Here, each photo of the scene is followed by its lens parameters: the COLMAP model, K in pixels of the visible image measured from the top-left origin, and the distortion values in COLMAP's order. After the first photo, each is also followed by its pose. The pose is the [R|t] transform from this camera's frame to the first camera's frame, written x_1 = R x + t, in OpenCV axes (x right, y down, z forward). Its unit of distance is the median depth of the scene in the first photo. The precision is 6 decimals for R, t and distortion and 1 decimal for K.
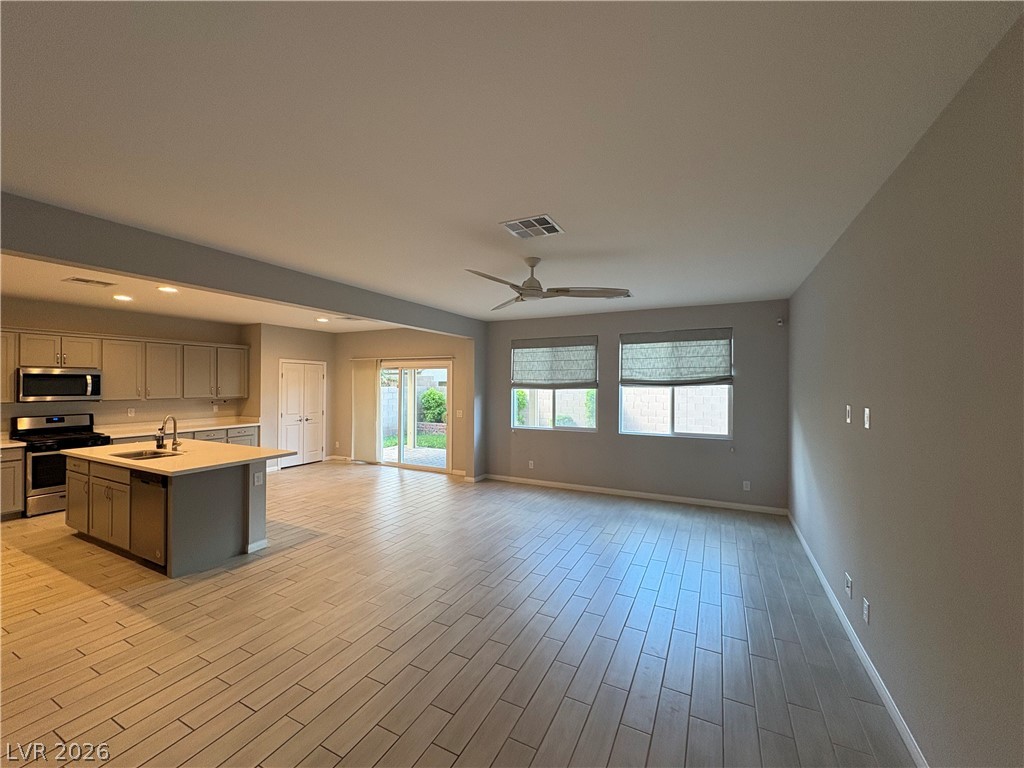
lens RADIAL K [[409.1, 0, 511.9], [0, 409.1, 380.0], [0, 0, 1]] dist [0.000167, 0.000496]
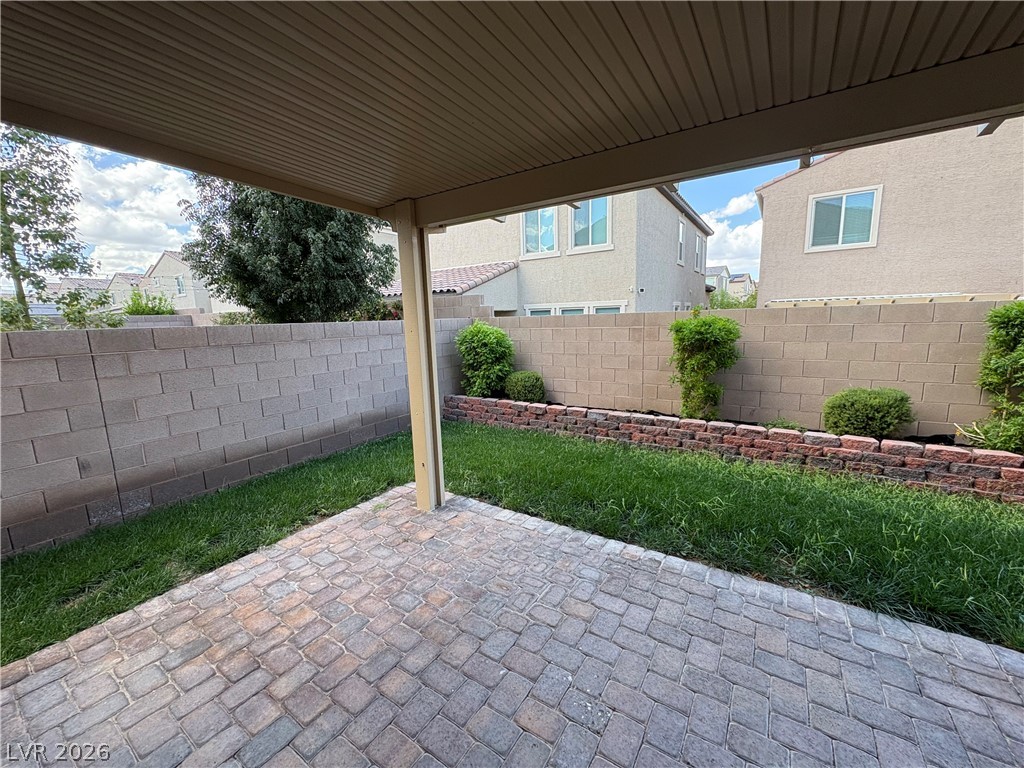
lens RADIAL K [[409.1, 0, 511.8], [0, 409.1, 381.9], [0, 0, 1]] dist [0.000167, 0.000496]
pose [[0.993198, -0.015959, -0.115341, -0.243267], [0.034901, 0.985821, 0.164130, 0.030011], [0.111086, -0.167039, 0.979672, 1.207548]]
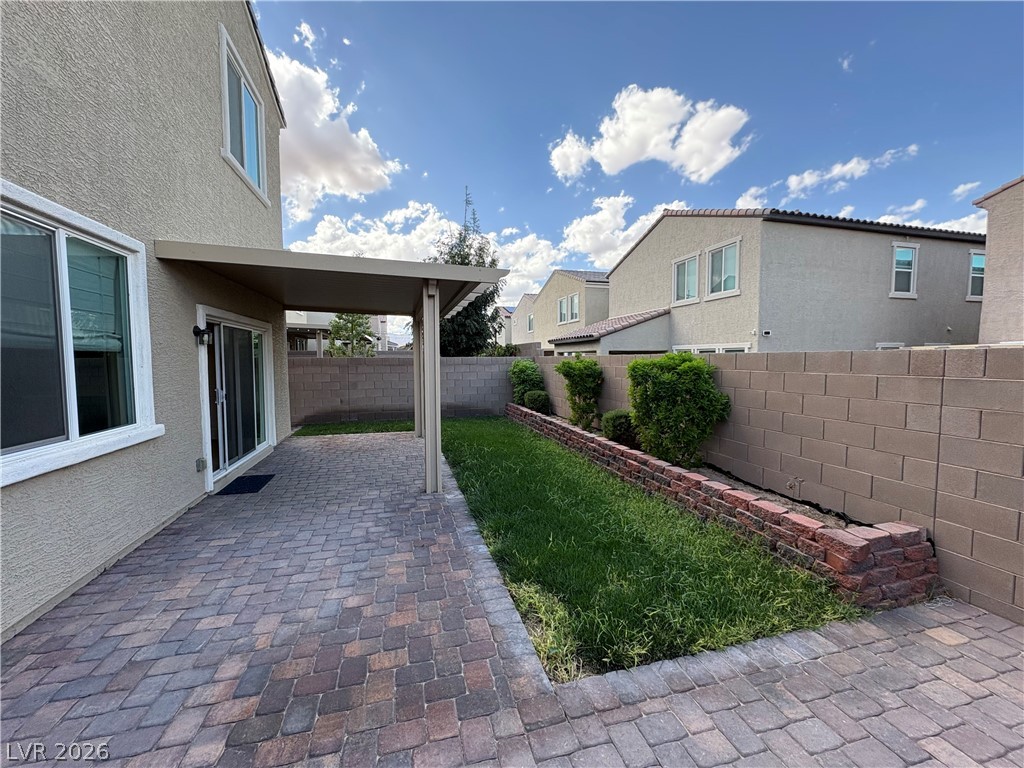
lens RADIAL K [[409.1, 0, 514.7], [0, 409.1, 382.9], [0, 0, 1]] dist [0.000167, 0.000496]
pose [[0.678454, 0.037161, -0.733703, 0.730498], [0.014495, 0.997848, 0.063944, 0.036295], [0.734500, -0.054018, 0.676455, 1.062777]]
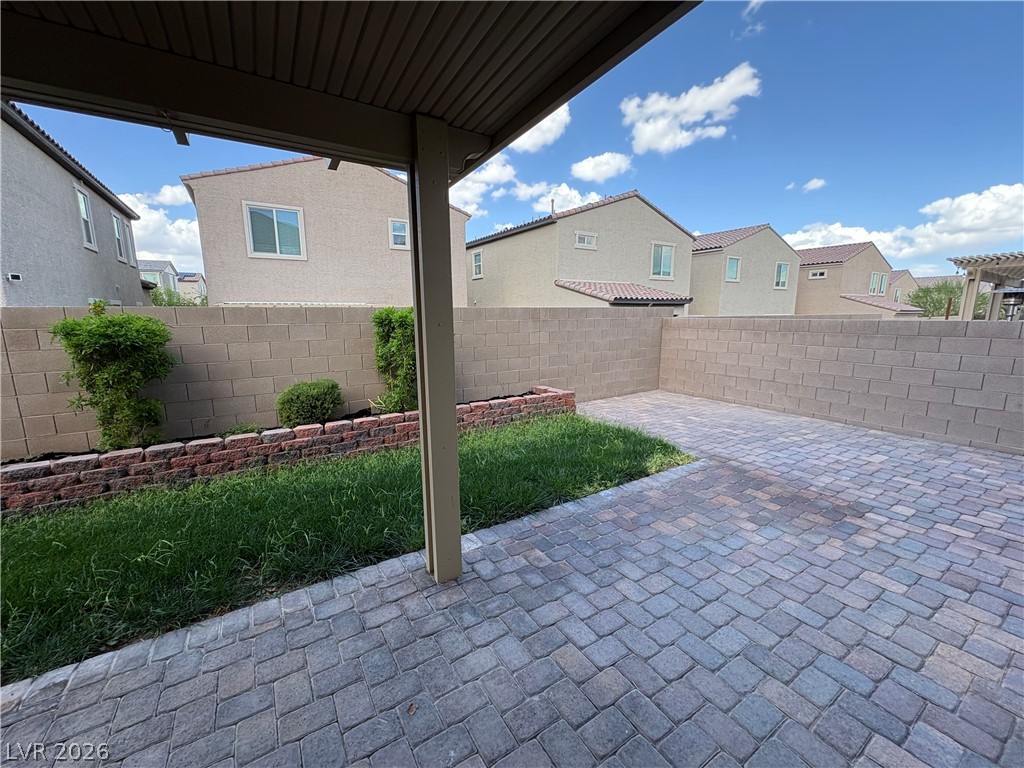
lens RADIAL K [[409.1, 0, 510.8], [0, 409.1, 381.8], [0, 0, 1]] dist [0.000167, 0.000496]
pose [[0.511632, -0.151706, 0.845706, -0.192836], [0.000035, 0.984292, 0.176545, 0.038034], [-0.859205, -0.090297, 0.503601, 1.225012]]
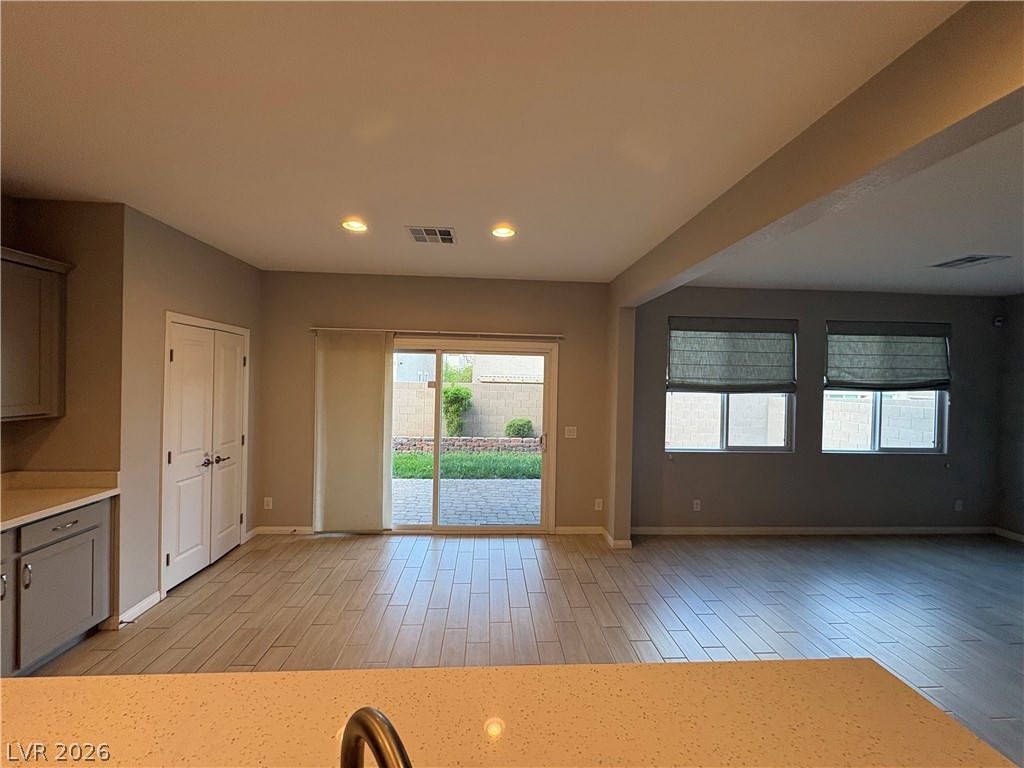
lens RADIAL K [[409.1, 0, 512.0], [0, 409.1, 384.4], [0, 0, 1]] dist [0.000167, 0.000496]
pose [[0.862786, 0.007597, 0.505512, -0.563007], [-0.022919, 0.999447, 0.024096, -0.000383], [-0.505049, -0.032376, 0.862483, 0.591246]]
